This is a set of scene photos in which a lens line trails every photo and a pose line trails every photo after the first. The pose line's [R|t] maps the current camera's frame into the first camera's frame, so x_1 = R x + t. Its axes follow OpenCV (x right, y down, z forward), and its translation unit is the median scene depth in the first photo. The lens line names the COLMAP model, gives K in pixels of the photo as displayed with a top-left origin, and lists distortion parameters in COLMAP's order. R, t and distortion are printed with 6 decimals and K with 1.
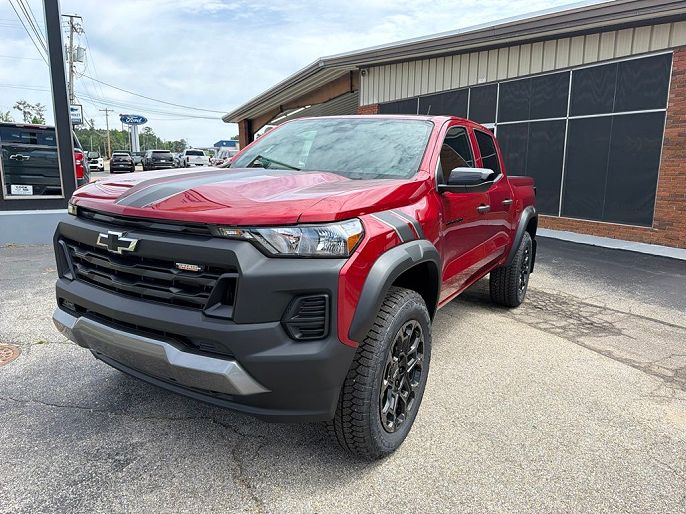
lens RADIAL K [[484.2, 0, 344.0], [0, 484.2, 256.0], [0, 0, 1]] dist [0.054152, -0.061885]
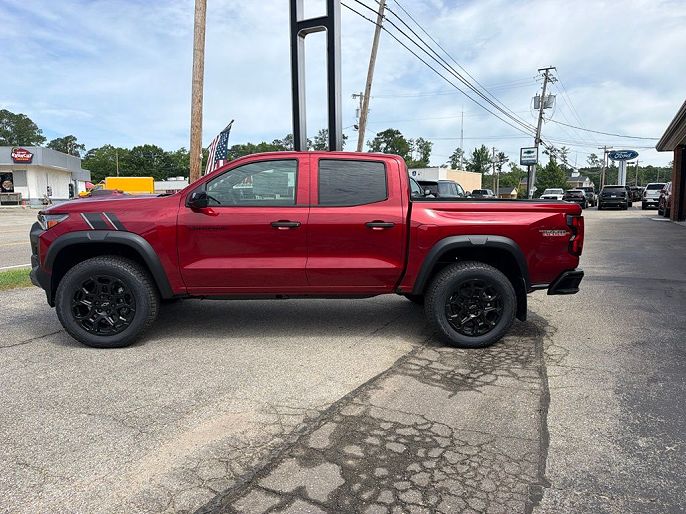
lens RADIAL K [[484.2, 0, 344.0], [0, 484.2, 256.0], [0, 0, 1]] dist [0.054152, -0.061885]
pose [[0.561579, 0.088154, -0.822714, 0.985358], [-0.149753, 0.988716, 0.003720, -0.031829], [0.813759, 0.121115, 0.568444, 0.329111]]
